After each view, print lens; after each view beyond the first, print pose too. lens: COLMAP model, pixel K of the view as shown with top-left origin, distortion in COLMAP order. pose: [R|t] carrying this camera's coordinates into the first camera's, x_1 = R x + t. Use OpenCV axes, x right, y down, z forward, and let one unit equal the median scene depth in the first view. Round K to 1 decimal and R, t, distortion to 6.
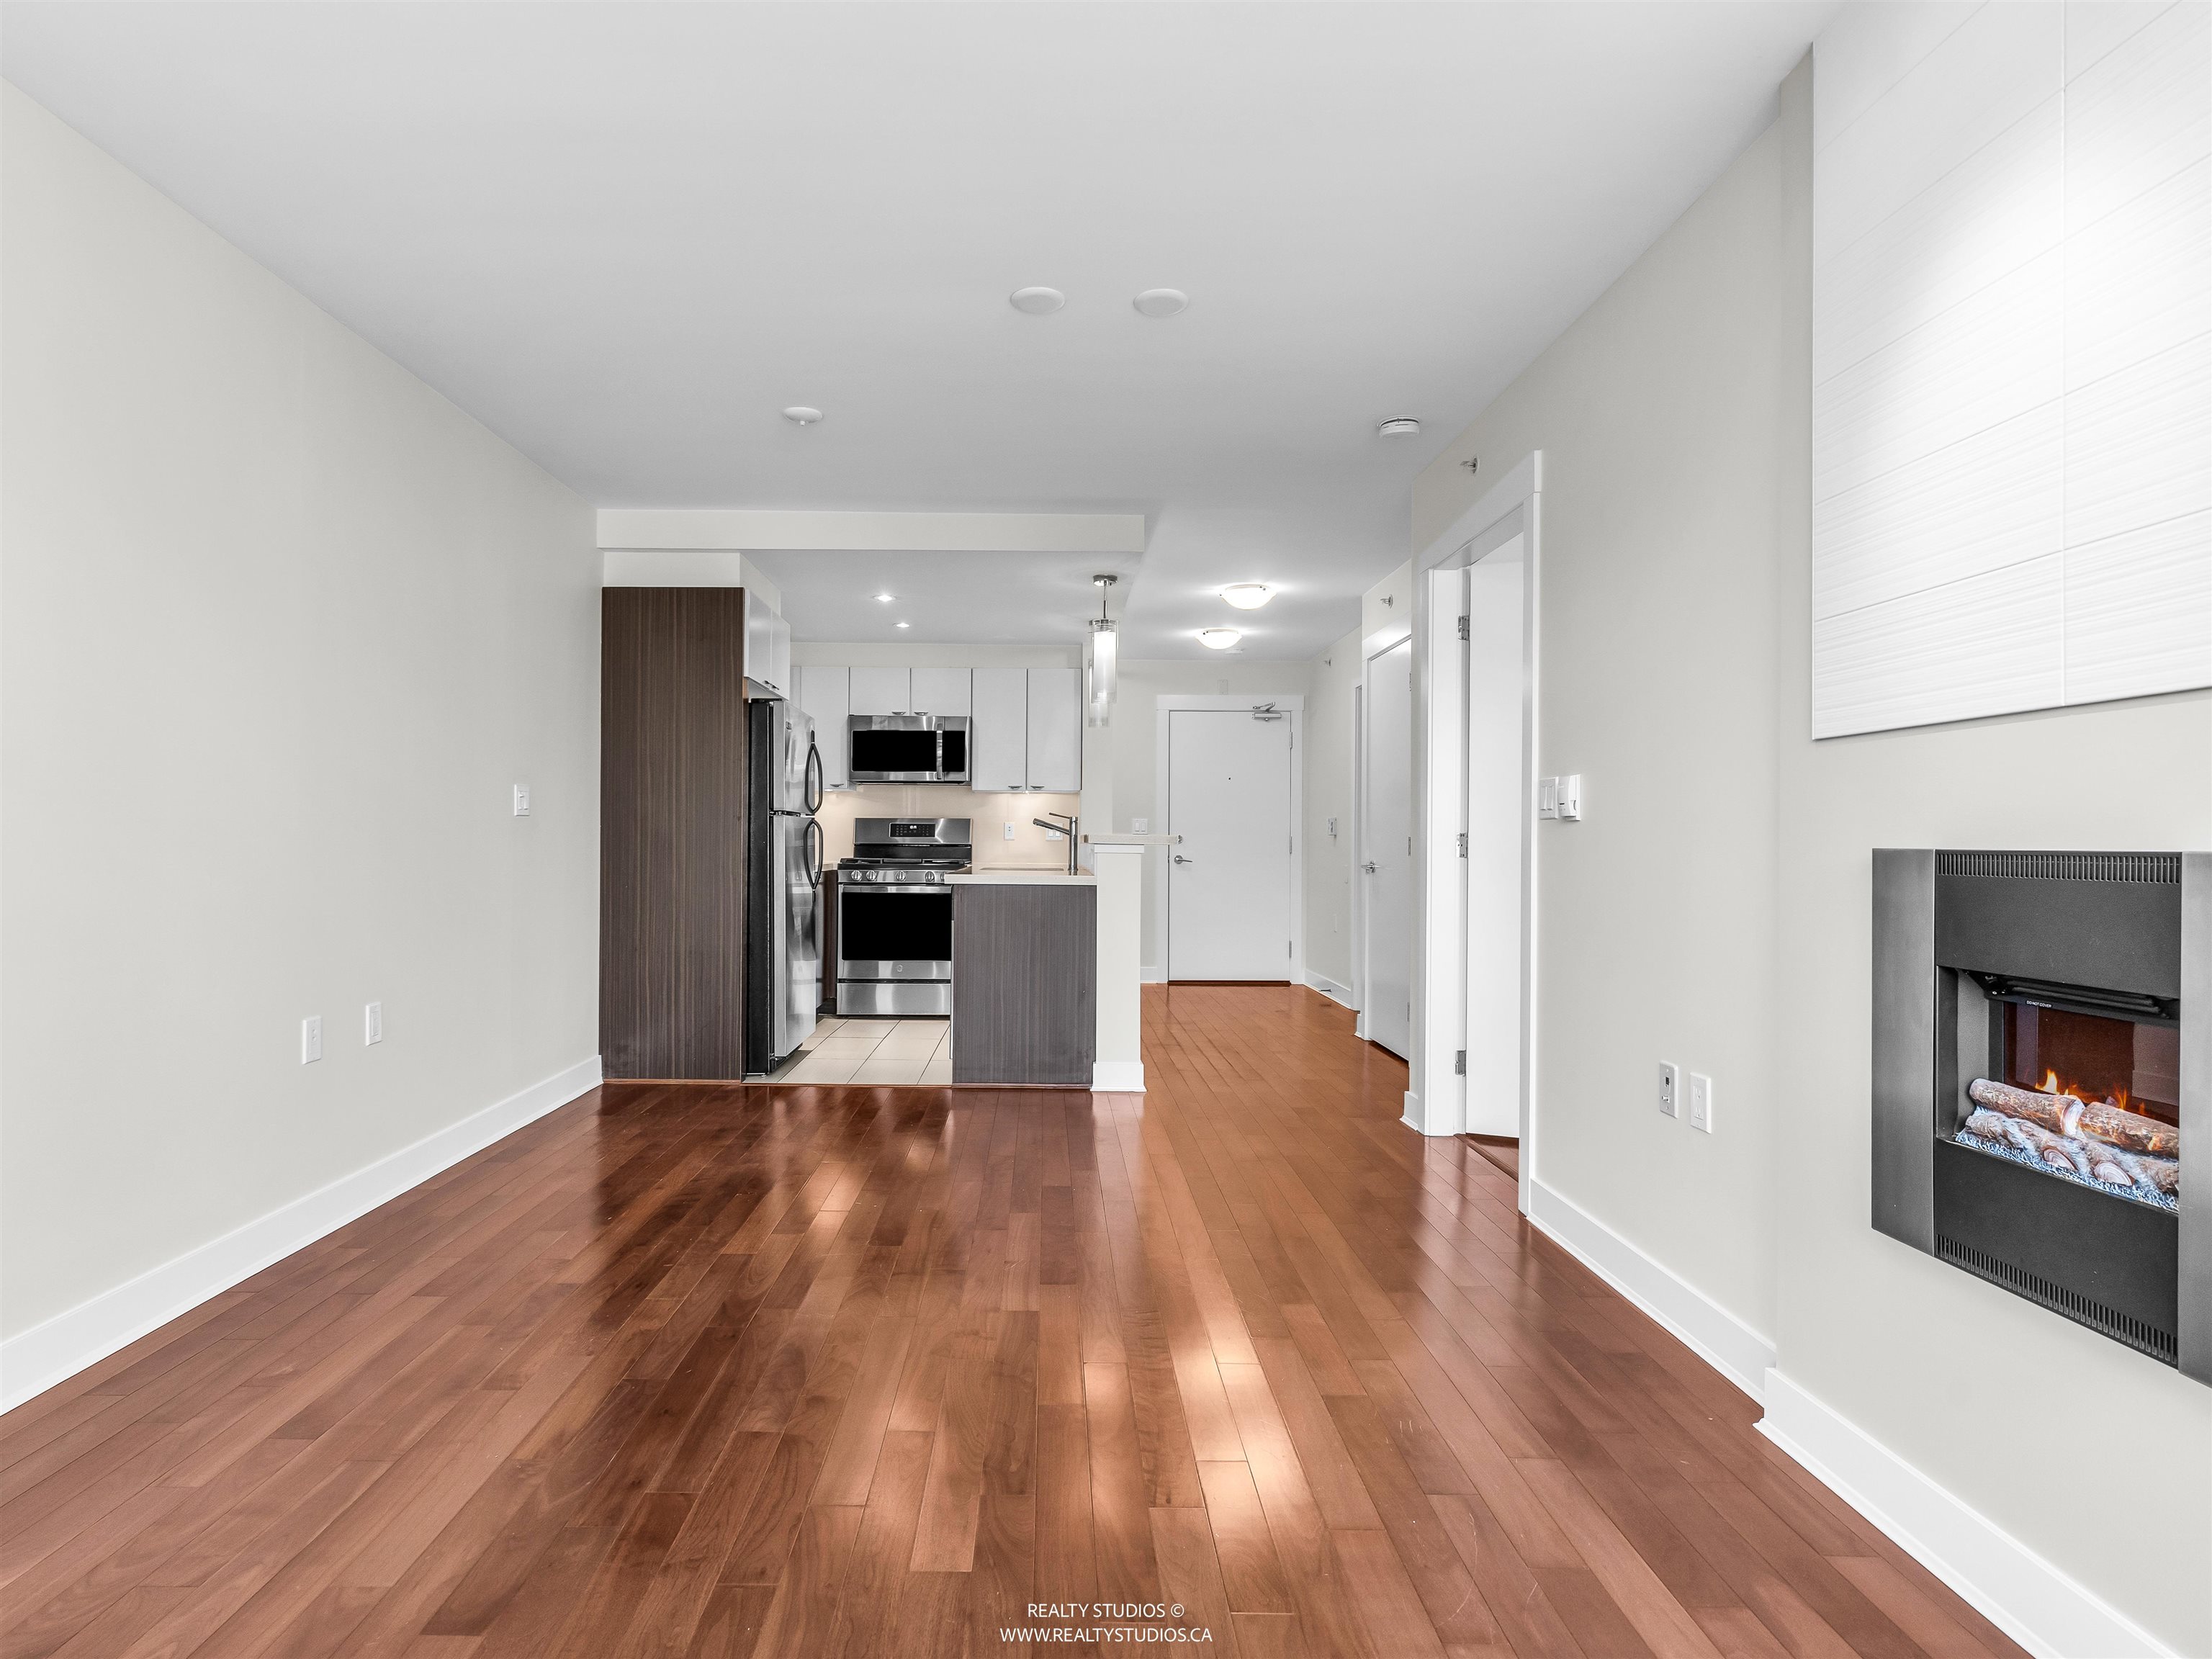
lens RADIAL K [[1218.9, 0, 1075.4], [0, 1218.9, 830.3], [0, 0, 1]] dist [-0.000046, 0.000543]
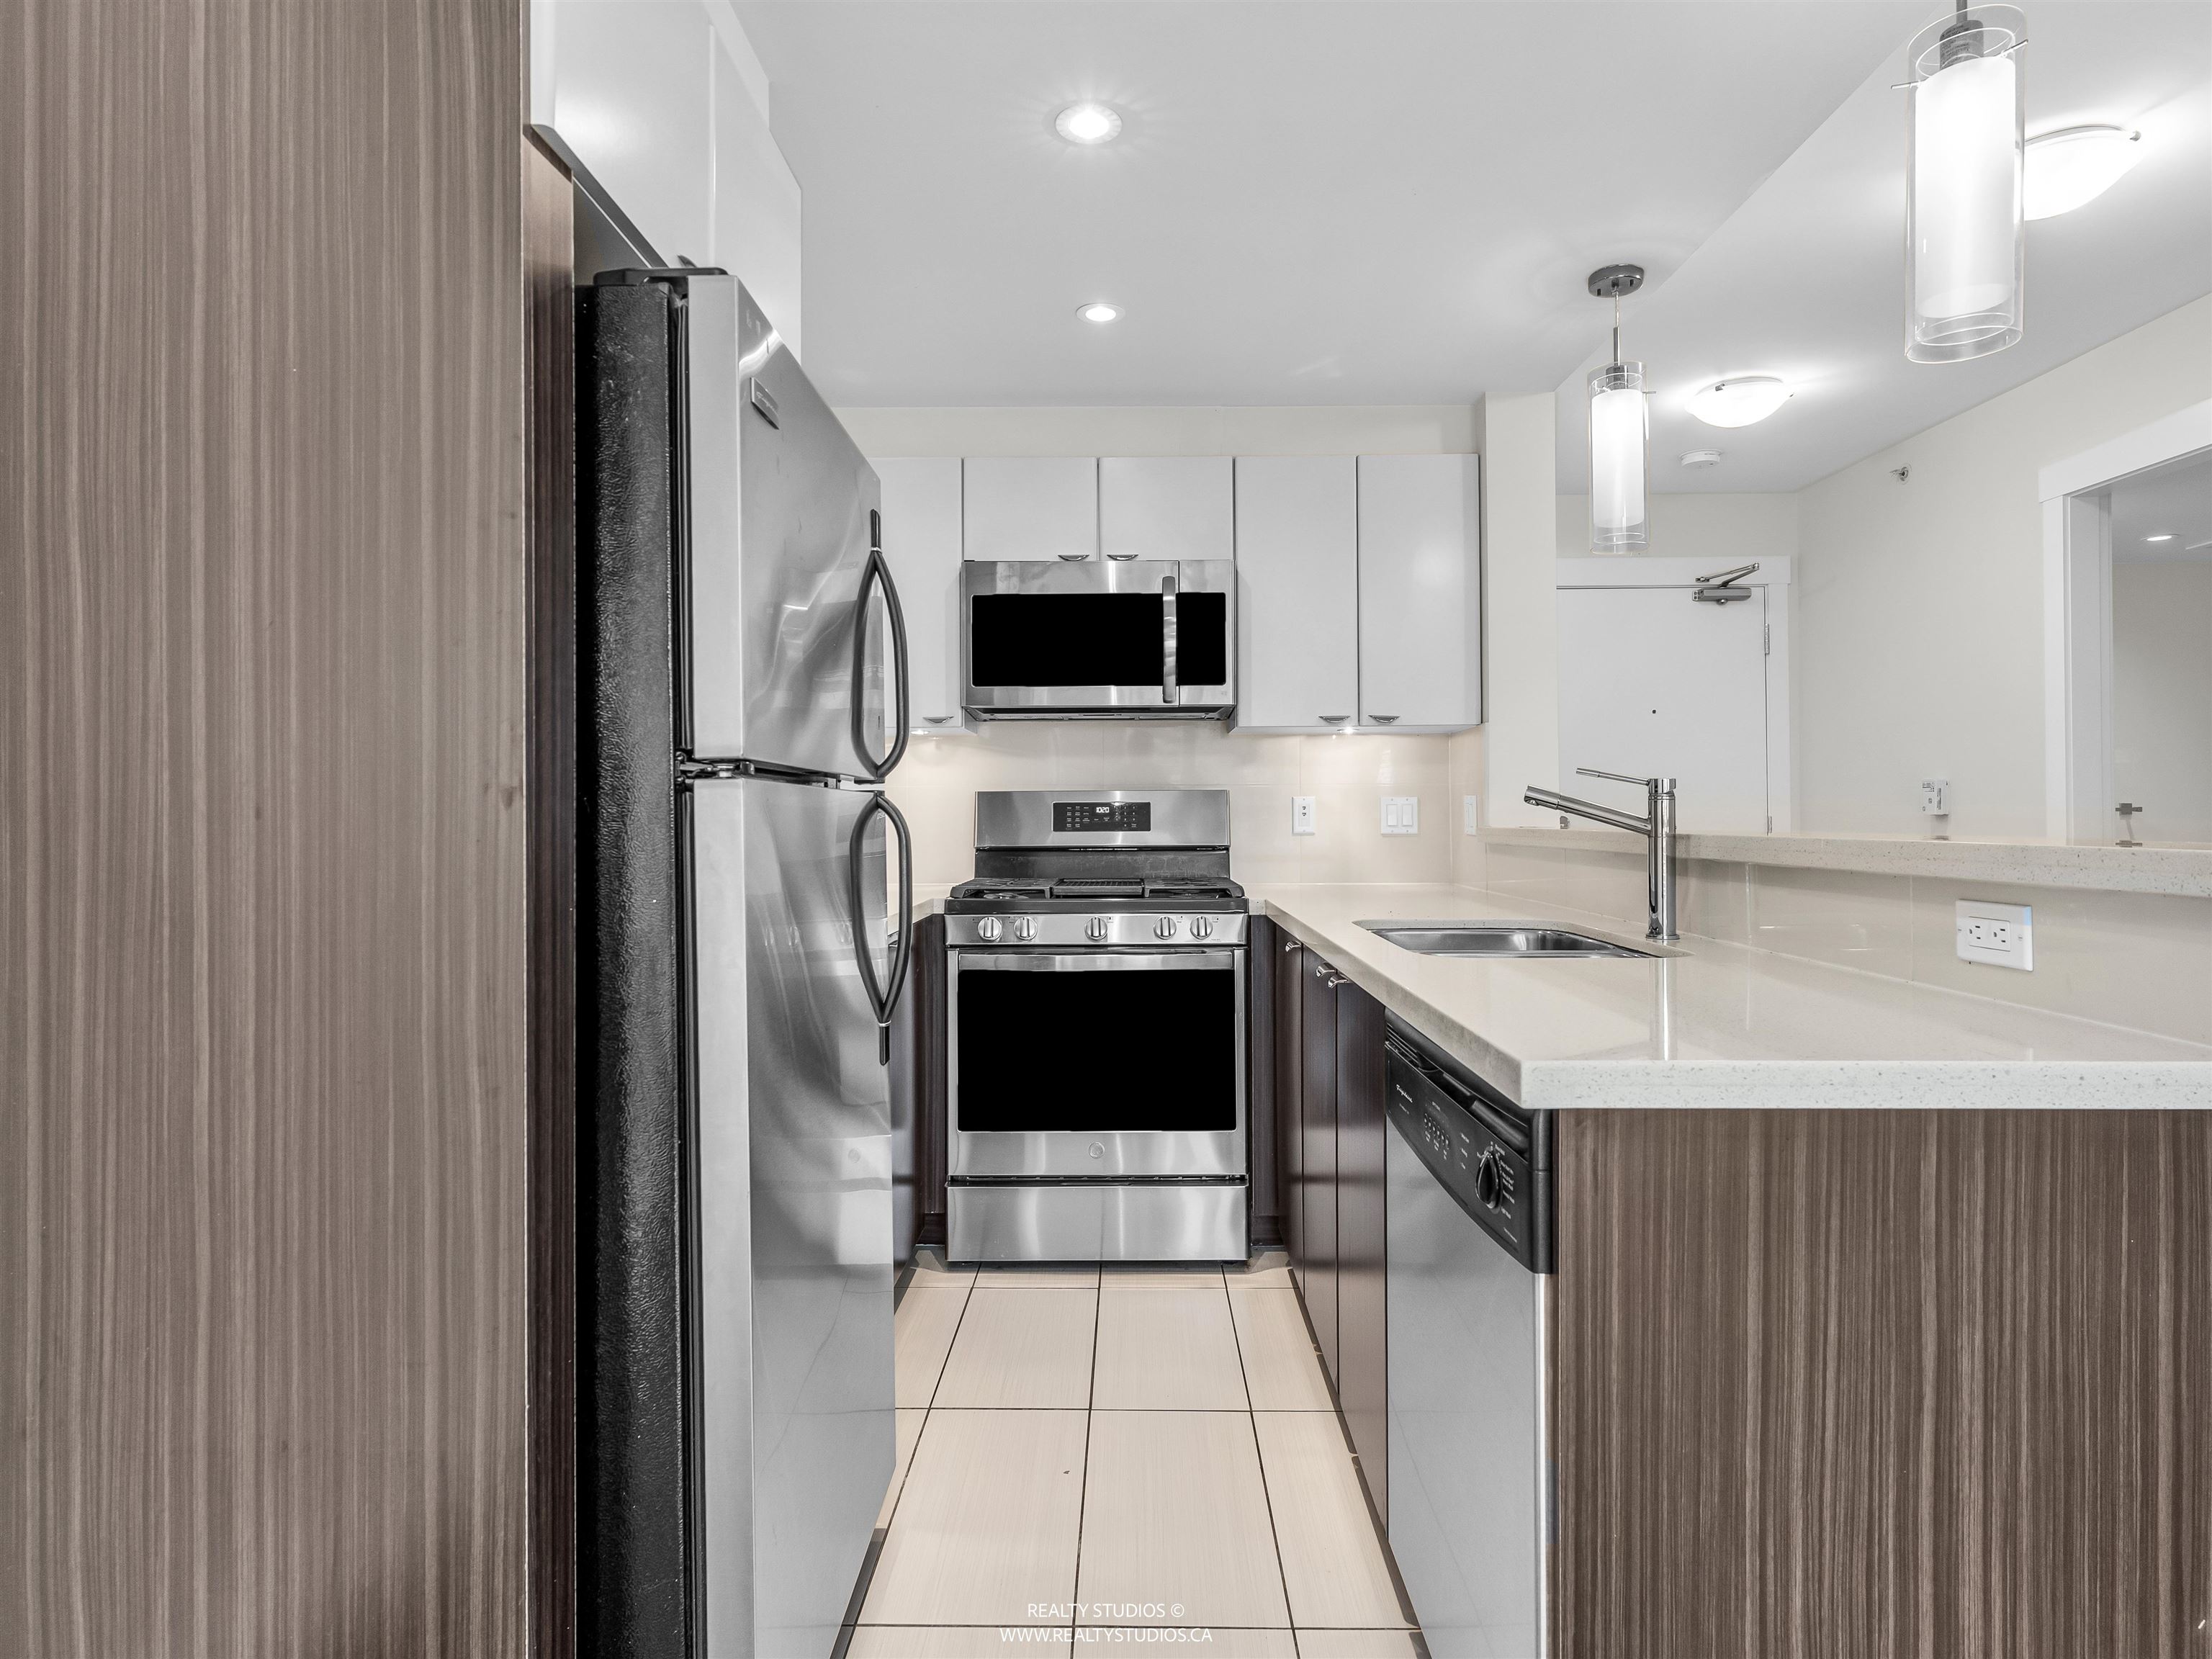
lens RADIAL K [[1218.9, 0, 1135.8], [0, 1218.9, 805.4], [0, 0, 1]] dist [-0.000046, 0.000543]
pose [[0.999758, -0.013335, -0.017509, -0.116408], [0.013341, 0.999911, 0.000236, -0.004617], [0.017505, -0.000469, 0.999847, 0.556352]]
